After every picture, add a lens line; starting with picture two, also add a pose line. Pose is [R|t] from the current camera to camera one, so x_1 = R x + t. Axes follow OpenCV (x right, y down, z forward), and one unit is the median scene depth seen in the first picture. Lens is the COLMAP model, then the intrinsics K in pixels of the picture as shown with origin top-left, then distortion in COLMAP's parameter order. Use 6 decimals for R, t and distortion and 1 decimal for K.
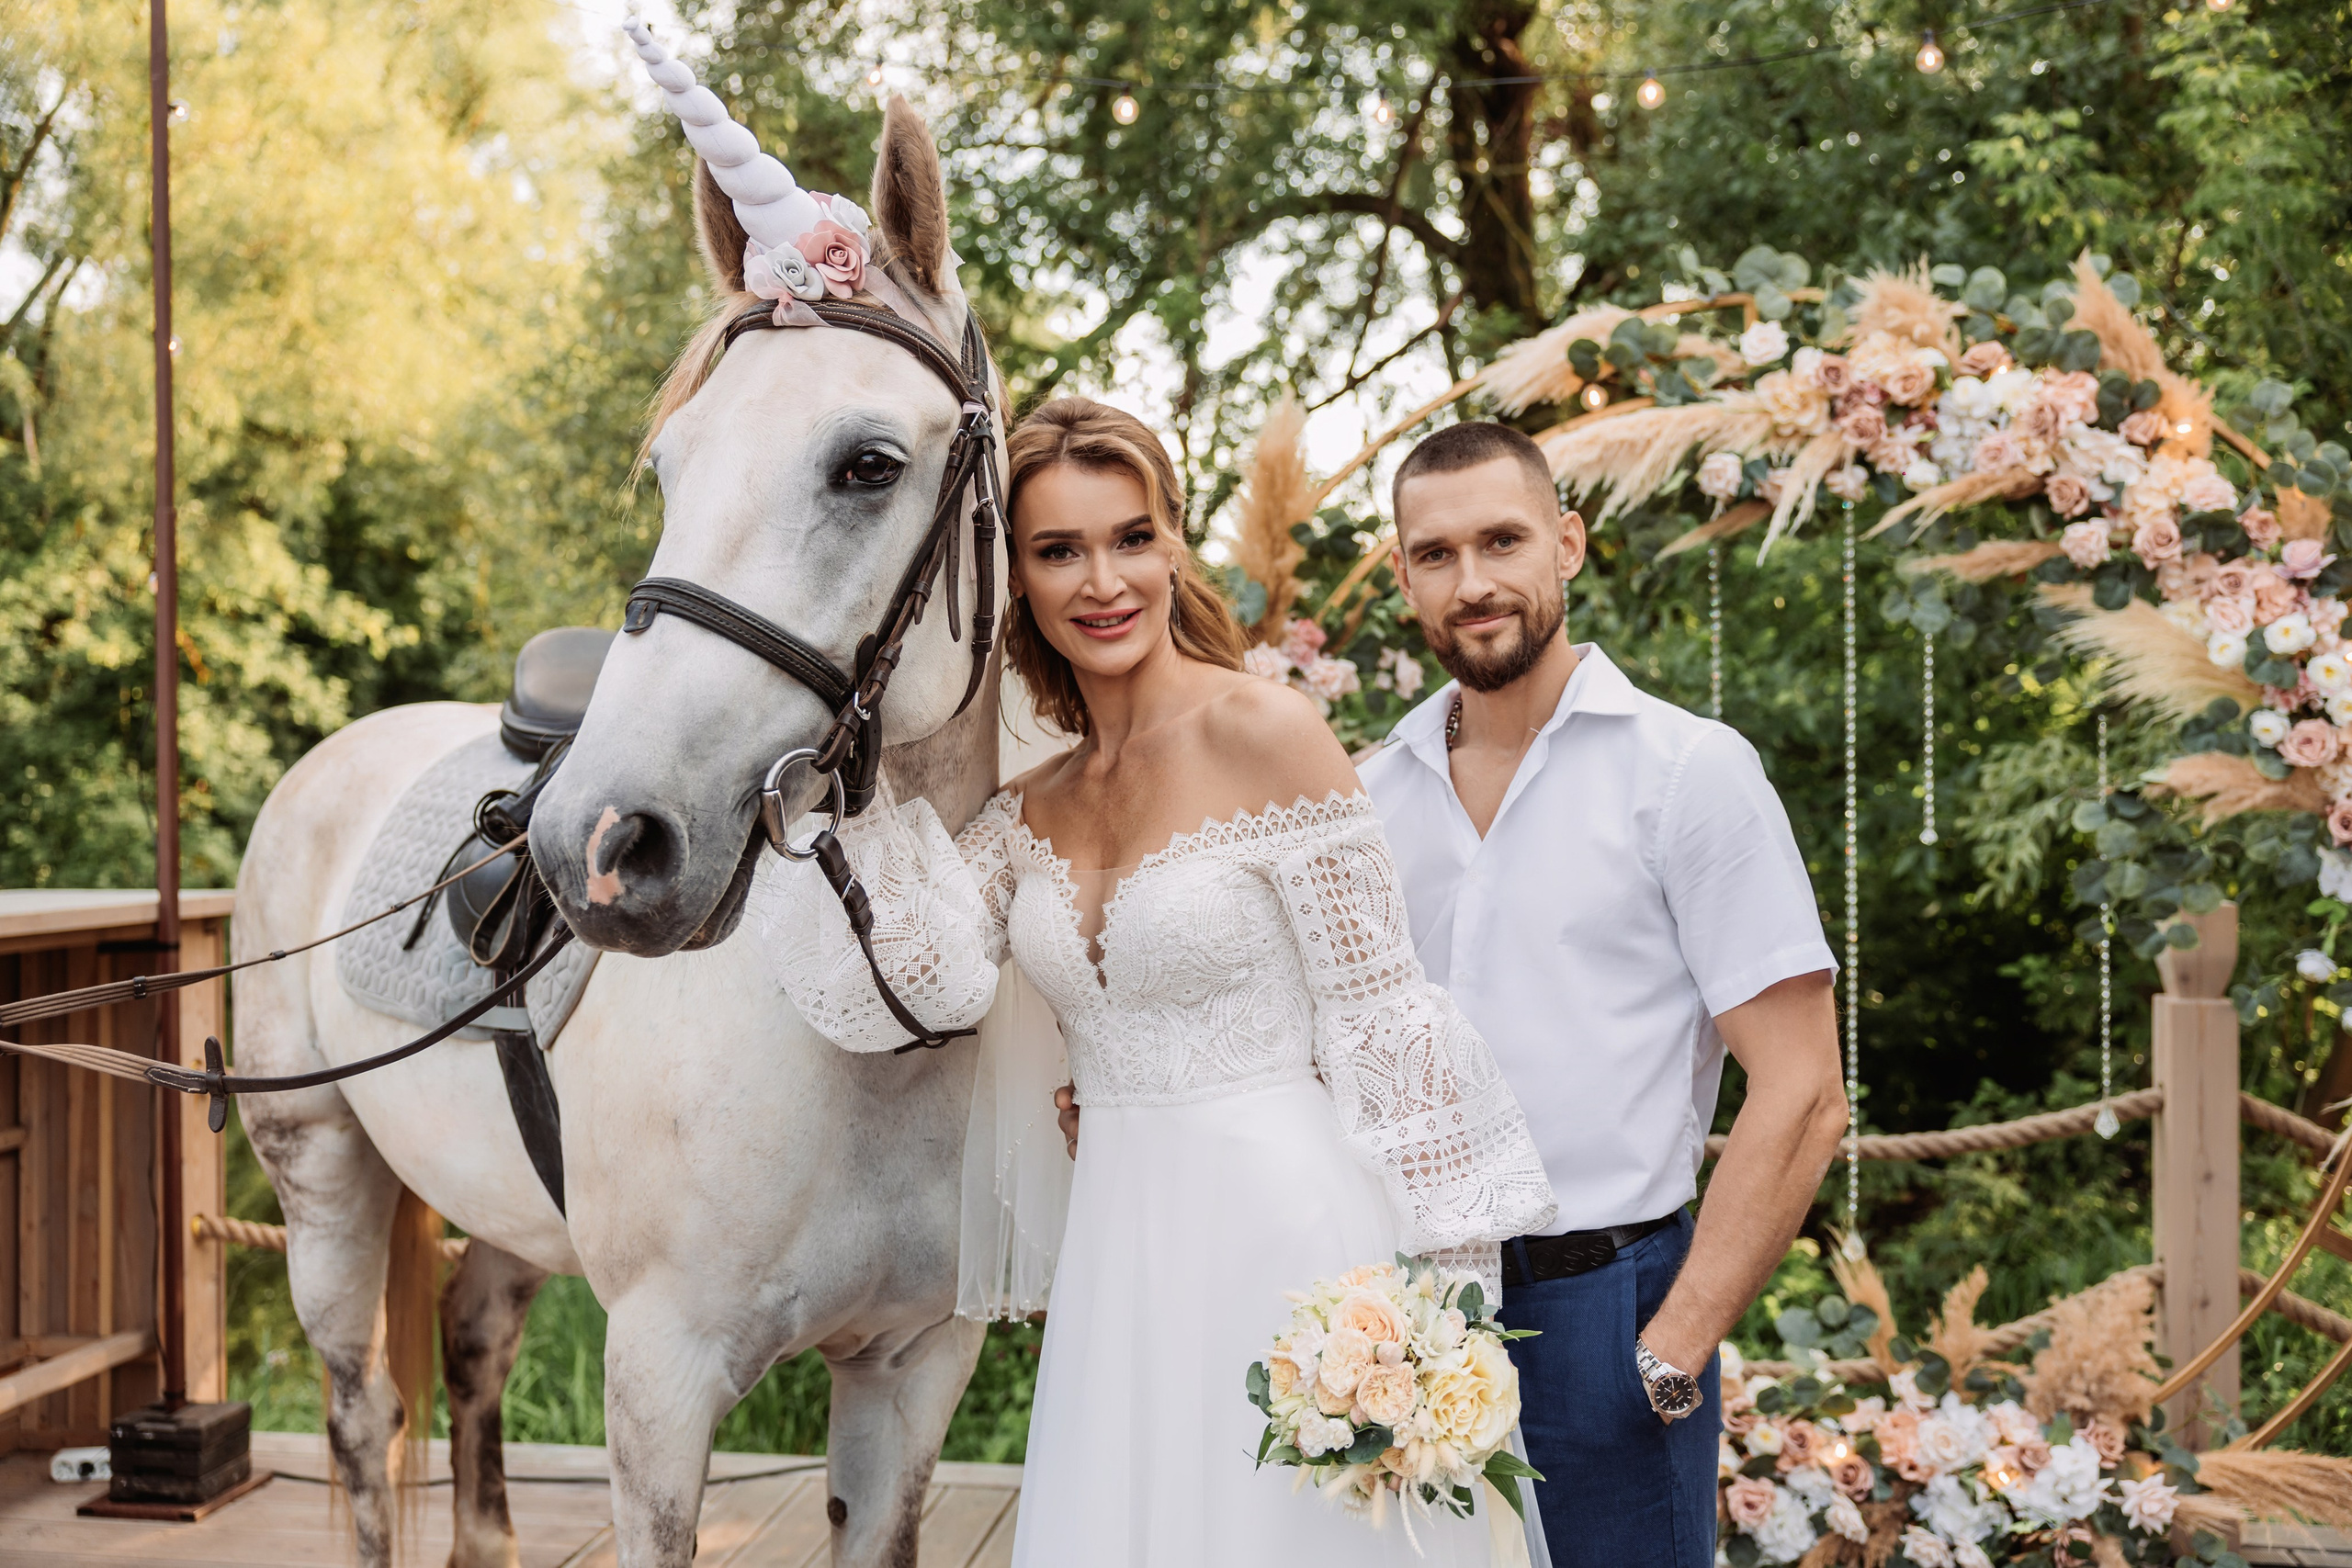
lens RADIAL K [[2163.6, 0, 1164.3], [0, 2163.6, 791.9], [0, 0, 1]] dist [0.011674, 0.000000]
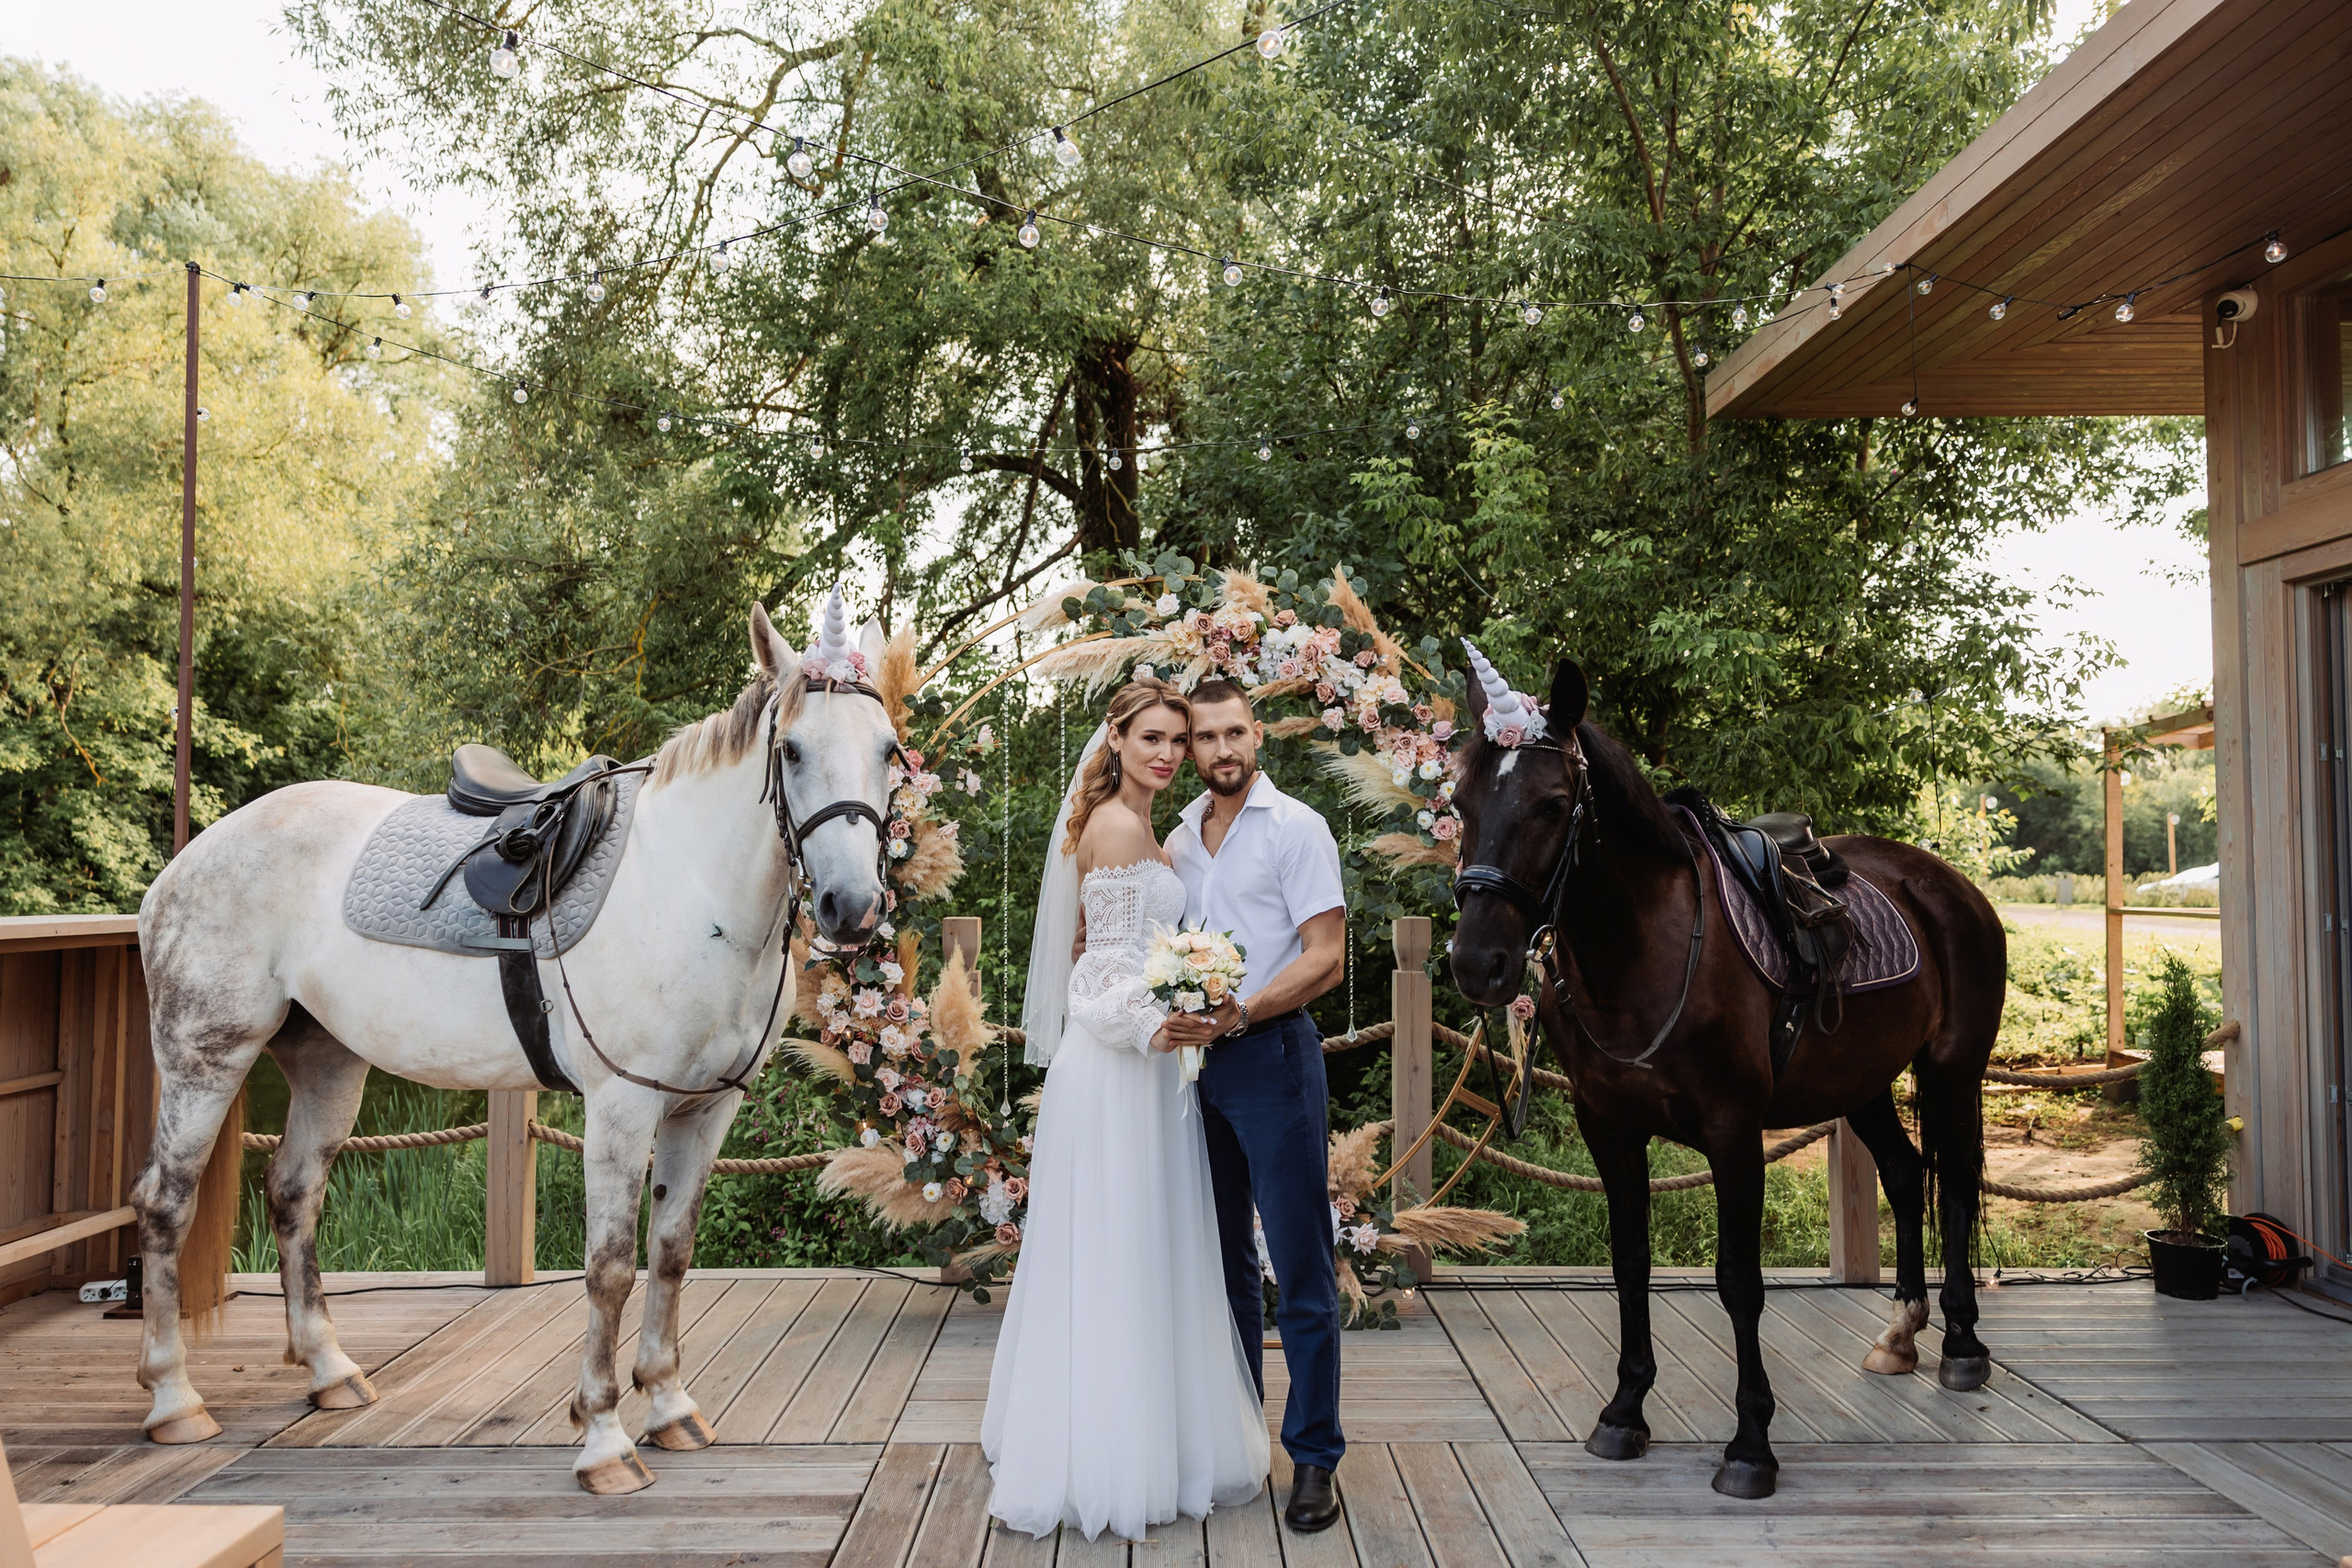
lens RADIAL K [[1610.0, 0, 1173.1], [0, 1610.0, 808.8], [0, 0, 1]] dist [-0.006462, 0.012476]
pose [[0.984068, 0.017199, 0.176957, 0.043913], [-0.008947, 0.998839, -0.047326, 0.027990], [-0.177566, 0.044989, 0.983080, -0.320731]]
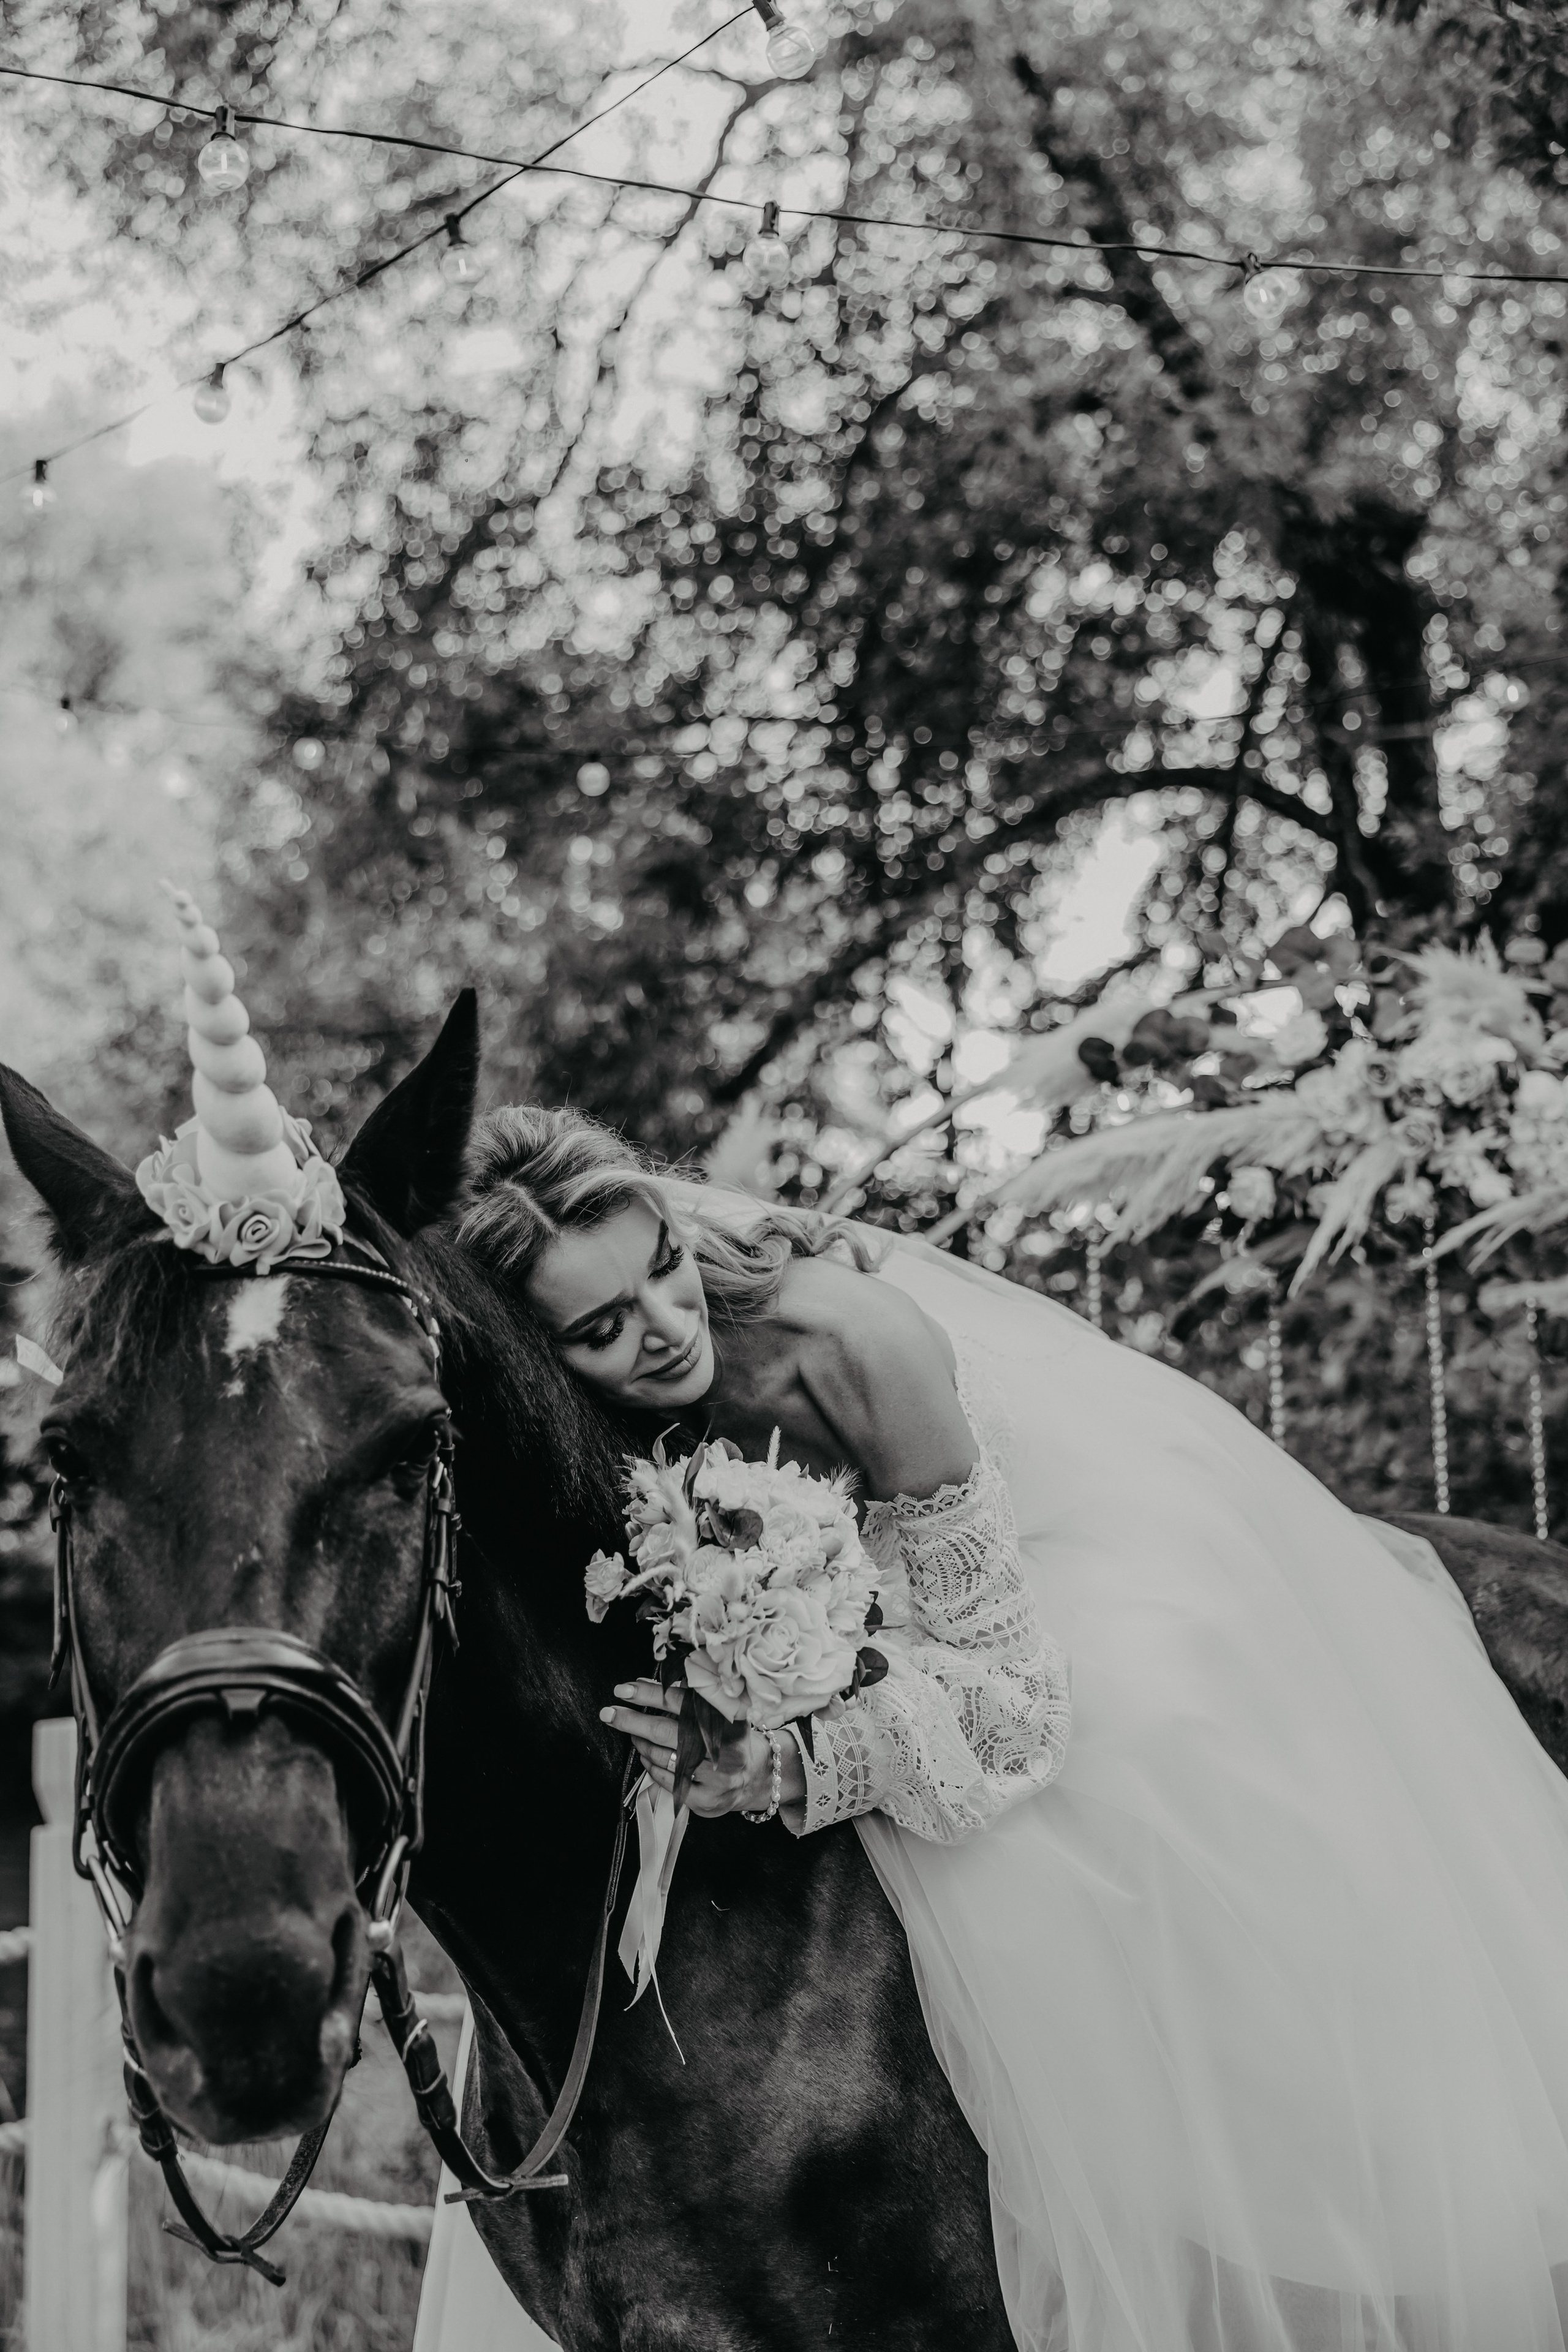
lens RADIAL K [[3020.5, 0, 731.8], [0, 3020.5, 1214.9], [0, 0, 1]] dist [-0.024979, 0.000000]
pose [[0.994334, -0.021719, -0.104056, 0.177028], [0.009318, 0.992945, -0.118208, -0.002792], [0.105890, 0.116569, 0.987522, -0.164227]]
